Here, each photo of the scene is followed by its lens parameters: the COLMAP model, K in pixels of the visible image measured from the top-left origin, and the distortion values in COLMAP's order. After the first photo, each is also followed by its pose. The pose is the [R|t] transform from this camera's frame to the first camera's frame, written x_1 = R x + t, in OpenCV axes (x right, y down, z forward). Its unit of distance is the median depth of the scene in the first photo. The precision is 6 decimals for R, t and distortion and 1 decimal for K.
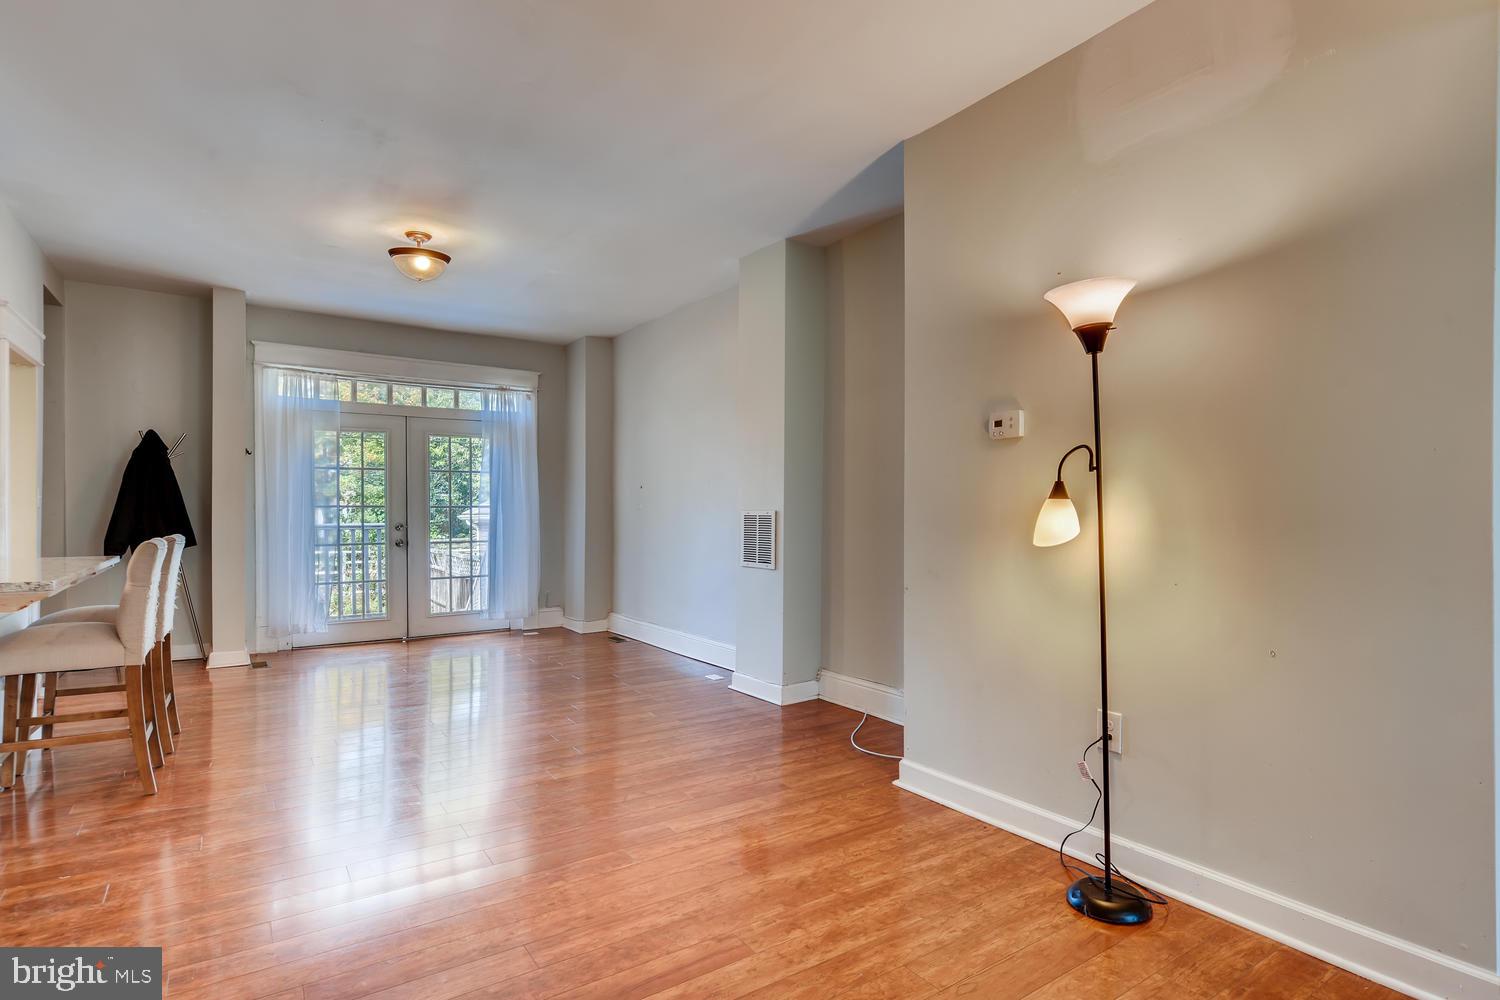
lens RADIAL K [[755.0, 0, 756.4], [0, 755.0, 507.4], [0, 0, 1]] dist [-0.015546, 0.000333]
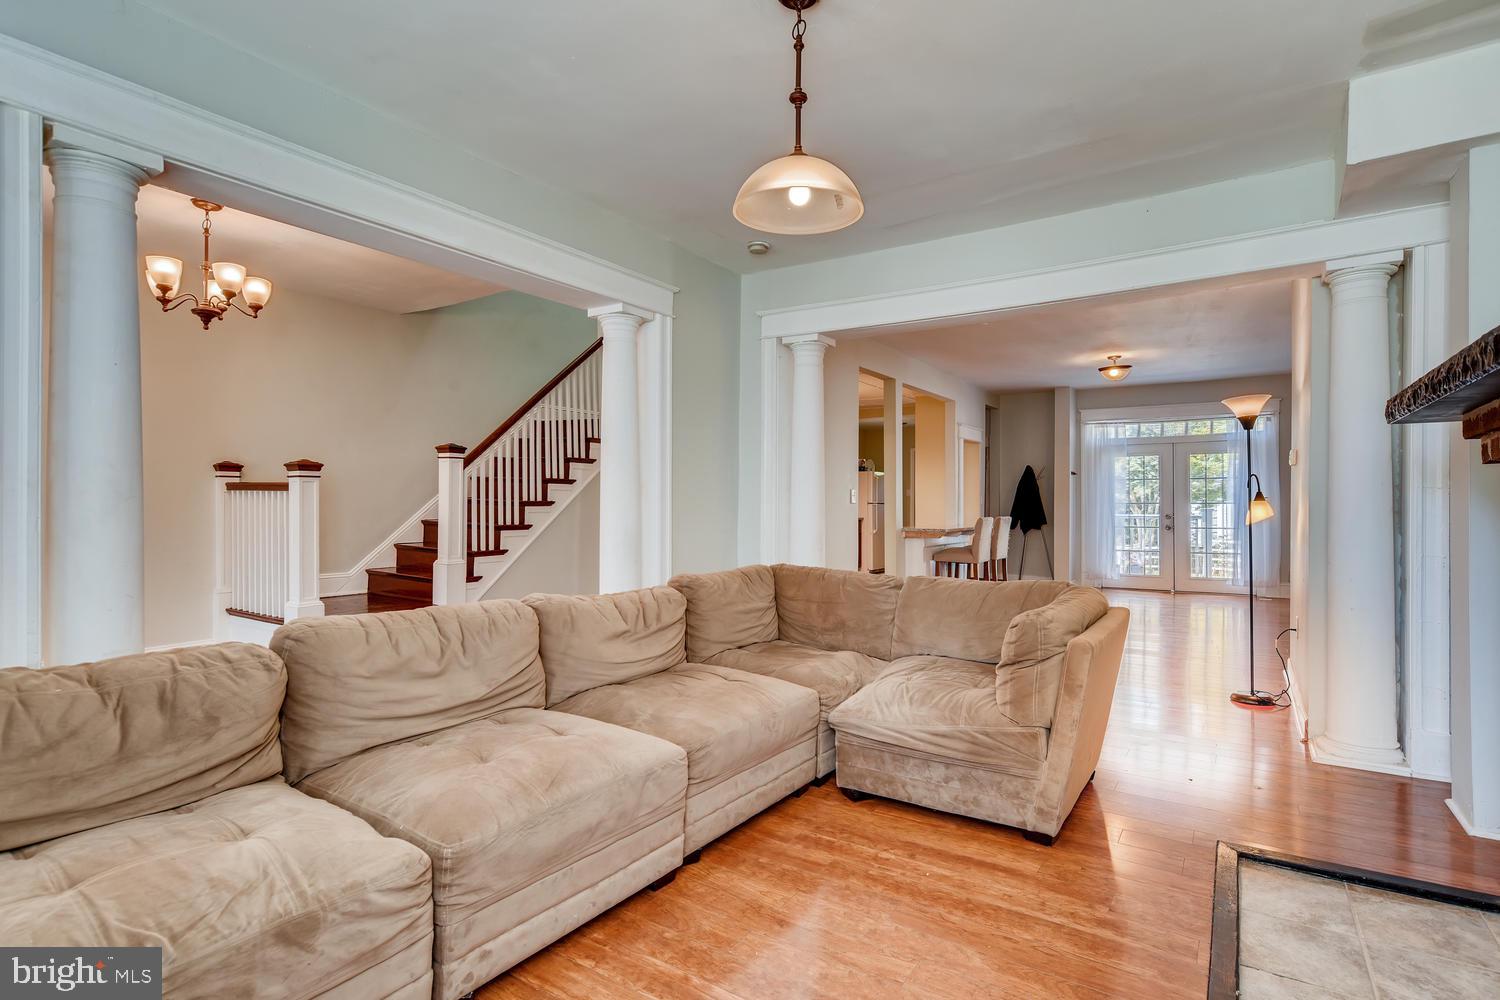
lens RADIAL K [[755.0, 0, 762.6], [0, 755.0, 503.0], [0, 0, 1]] dist [-0.015546, 0.000333]
pose [[0.386533, 0.002141, -0.922273, 0.610169], [-0.002076, 0.999997, 0.001451, -0.002264], [0.922273, 0.001354, 0.386537, -0.339794]]
